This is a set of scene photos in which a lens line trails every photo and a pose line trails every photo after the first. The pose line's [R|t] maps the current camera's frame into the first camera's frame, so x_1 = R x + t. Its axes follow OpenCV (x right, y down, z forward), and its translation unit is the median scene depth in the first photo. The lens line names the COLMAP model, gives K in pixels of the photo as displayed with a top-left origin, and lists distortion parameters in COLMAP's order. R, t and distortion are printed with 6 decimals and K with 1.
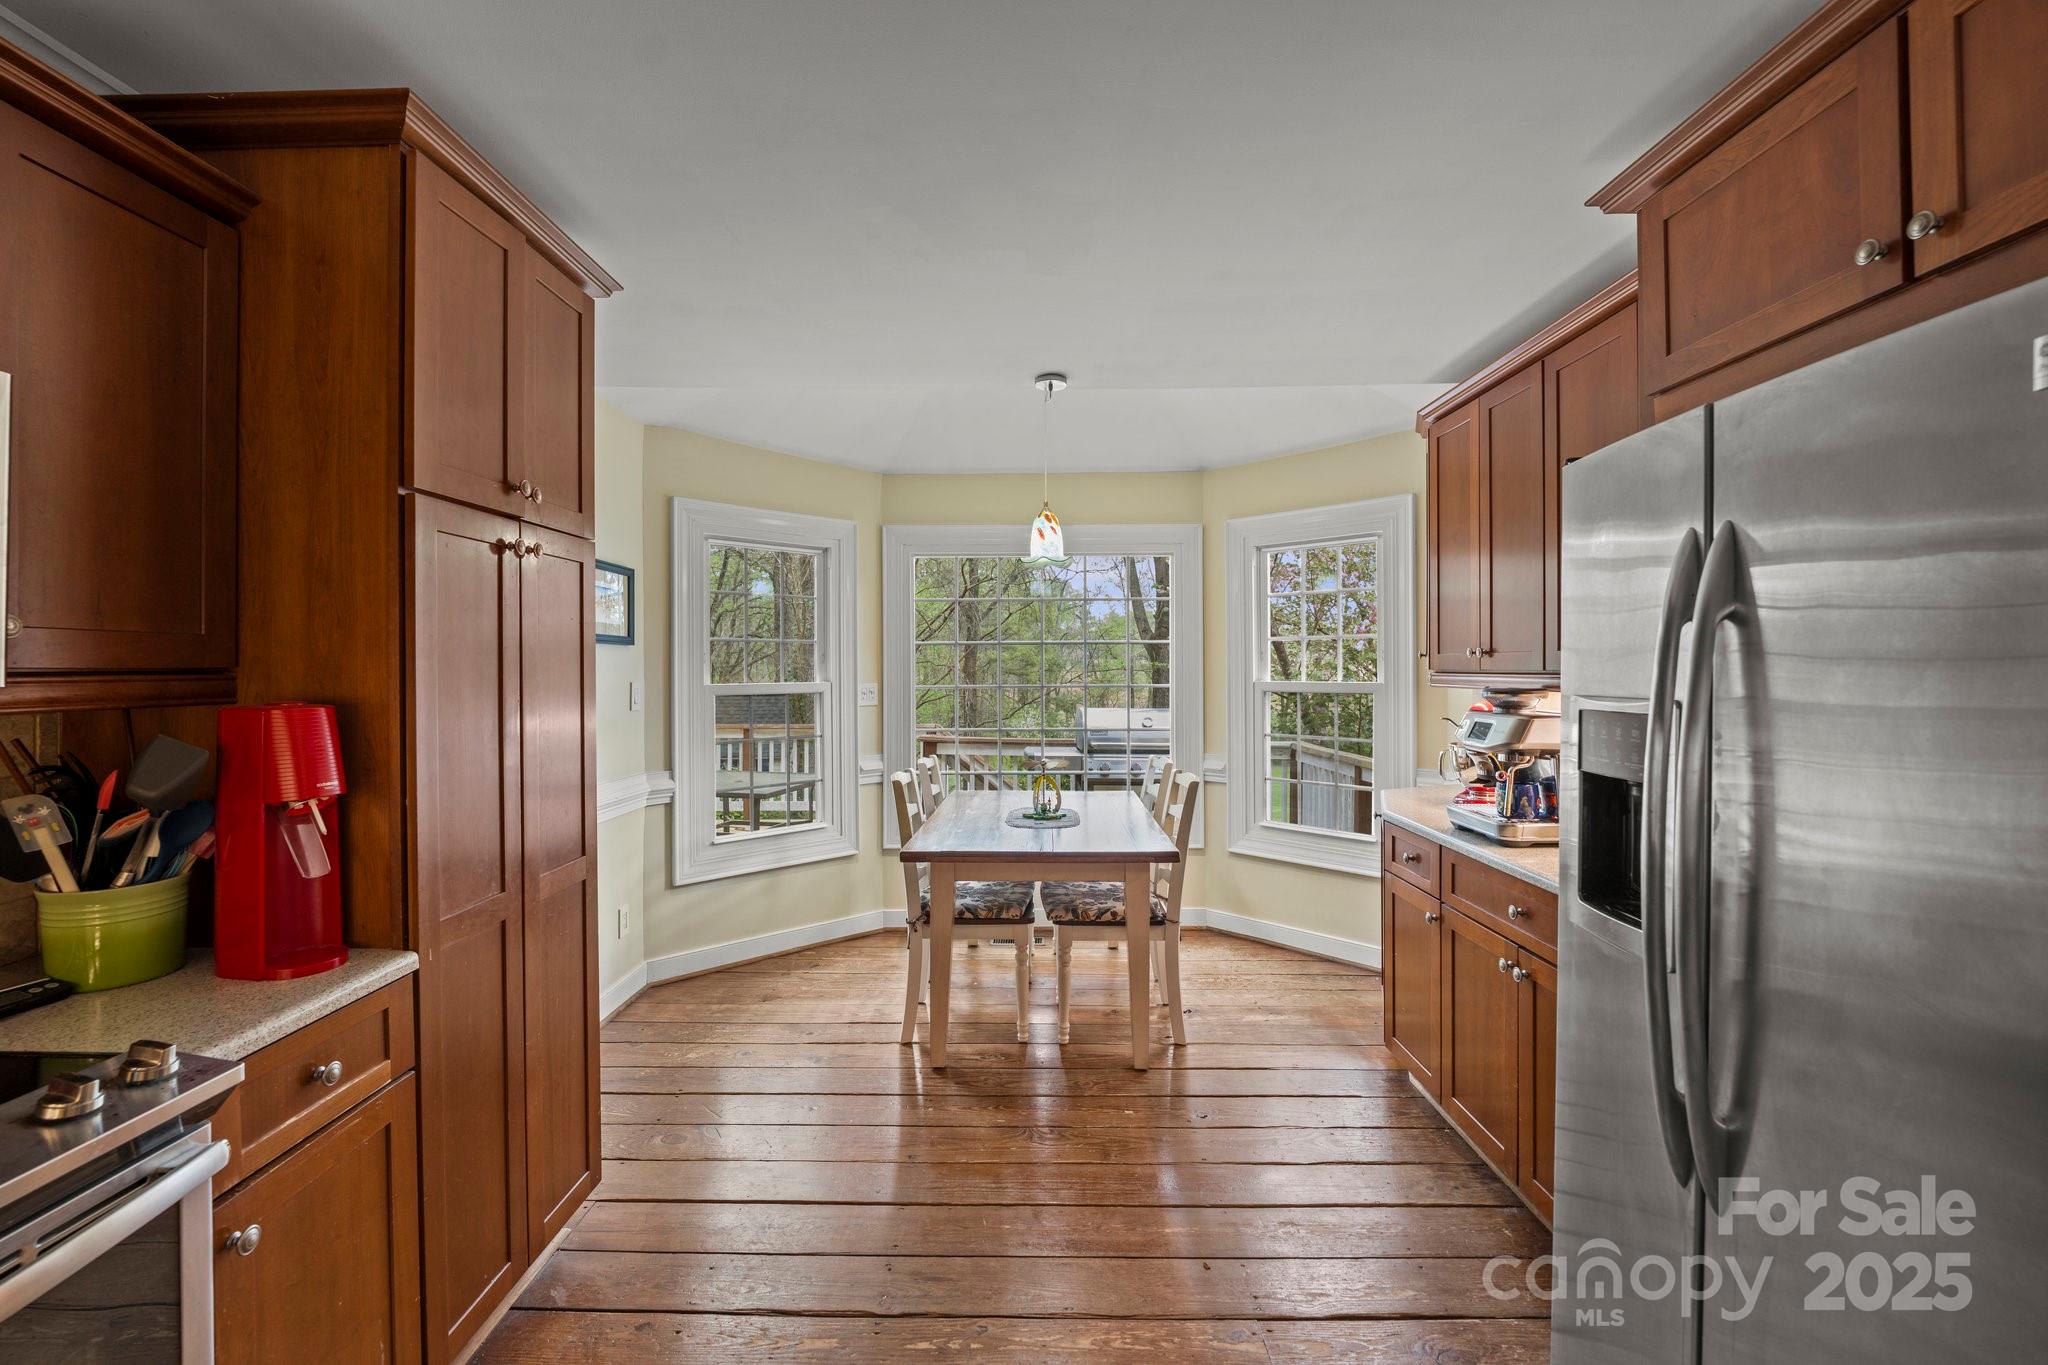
lens RADIAL K [[844.0, 0, 1022.5], [0, 844.0, 669.3], [0, 0, 1]] dist [-0.006775, -0.000401]
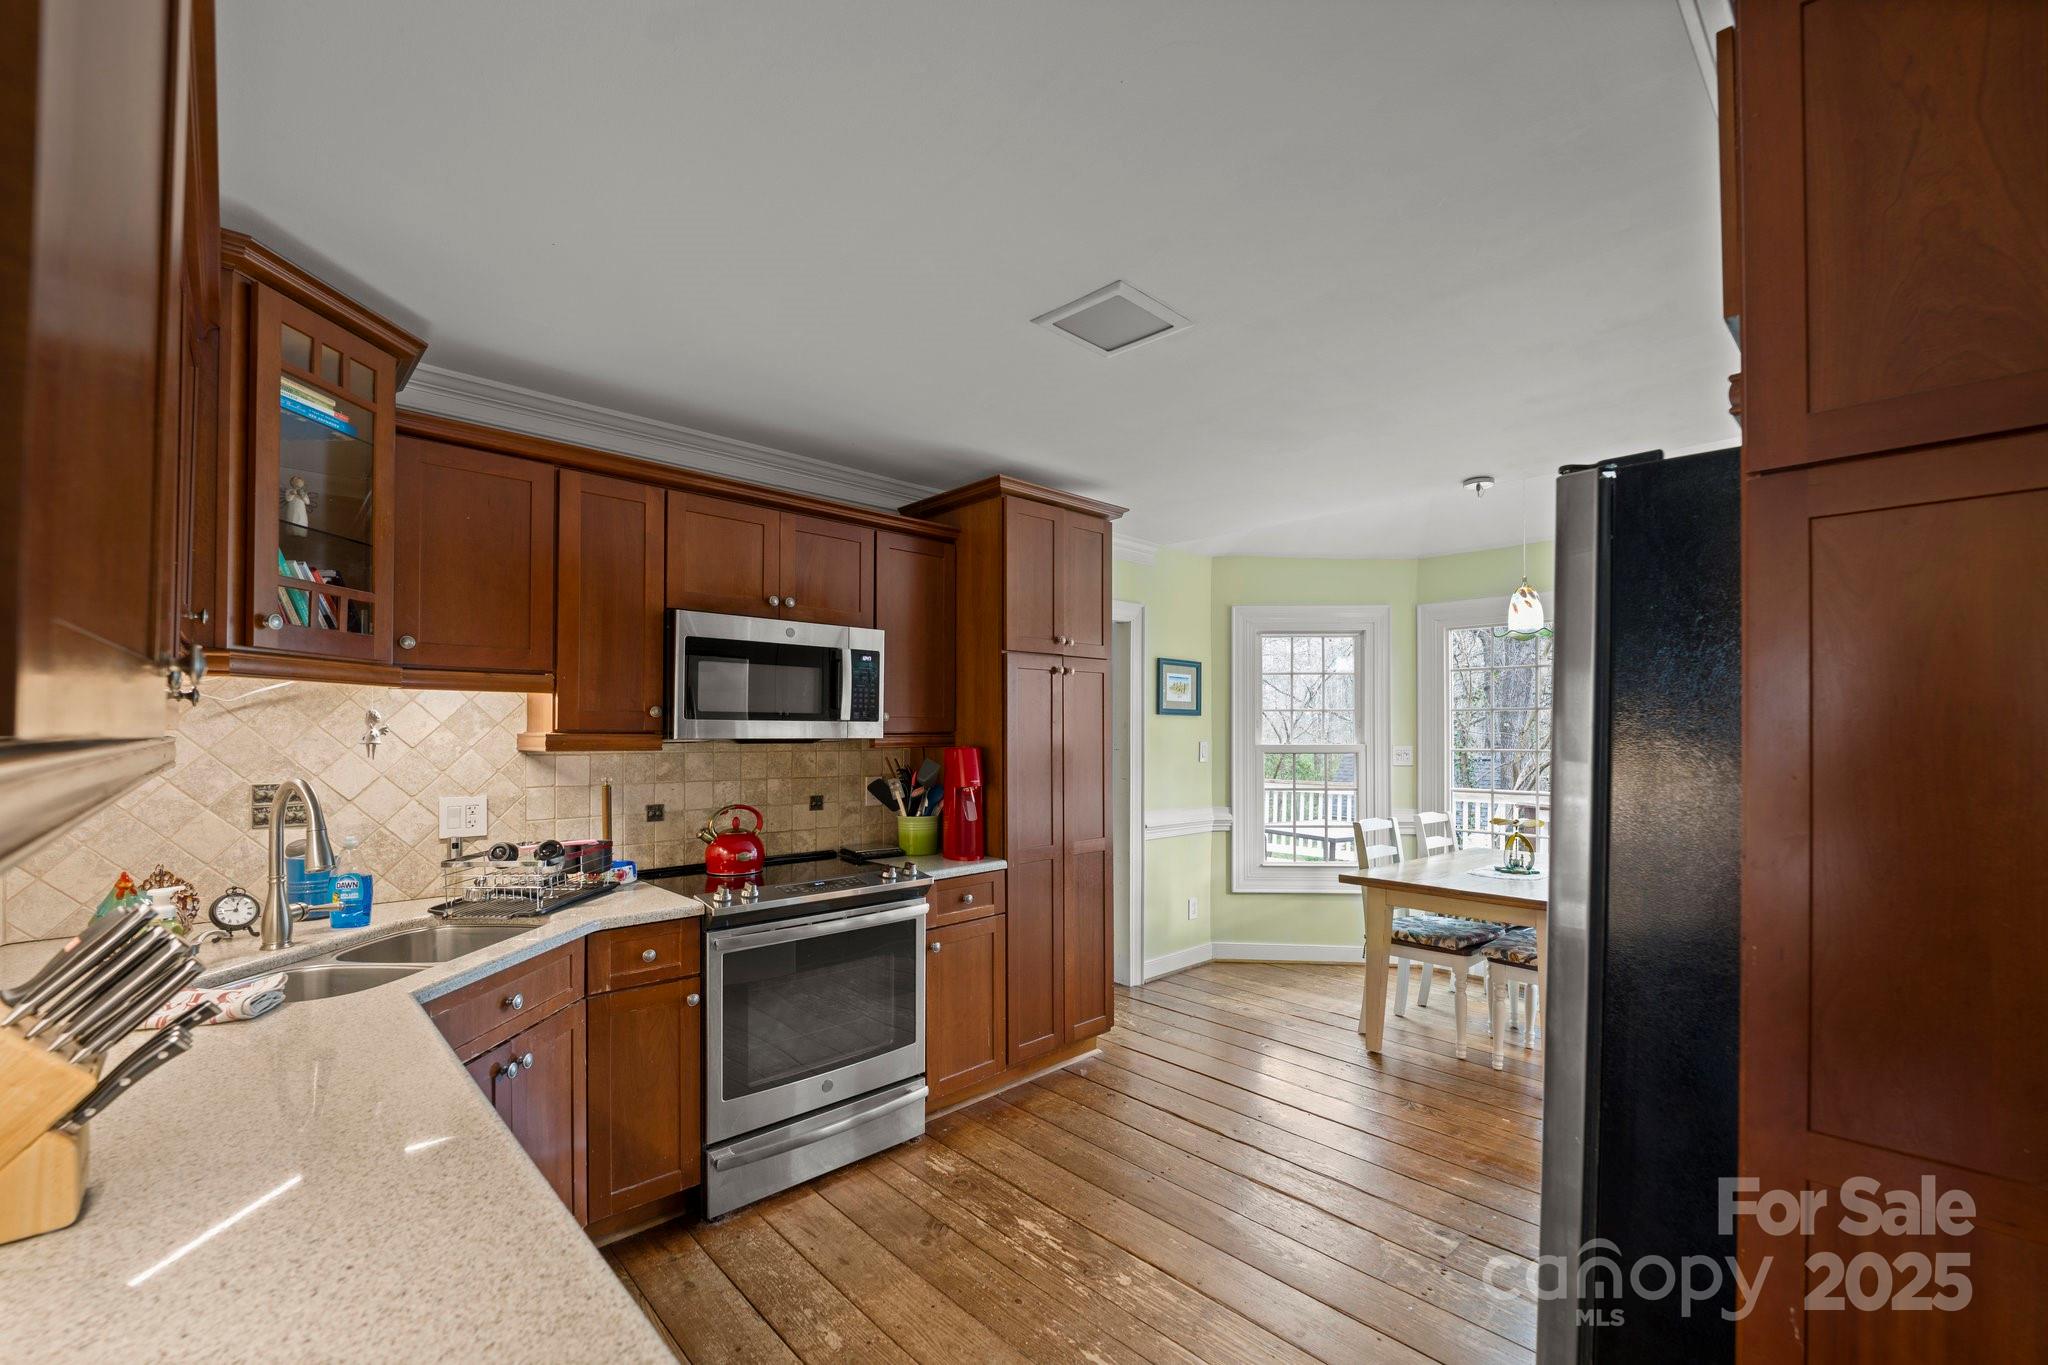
lens RADIAL K [[848.3, 0, 1025.3], [0, 848.3, 735.8], [0, 0, 1]] dist [-0.000882, -0.000173]
pose [[0.689733, 0.007340, -0.724027, 0.919571], [-0.004369, 0.999973, 0.005975, -0.004943], [0.724051, -0.000958, 0.689746, -0.495029]]
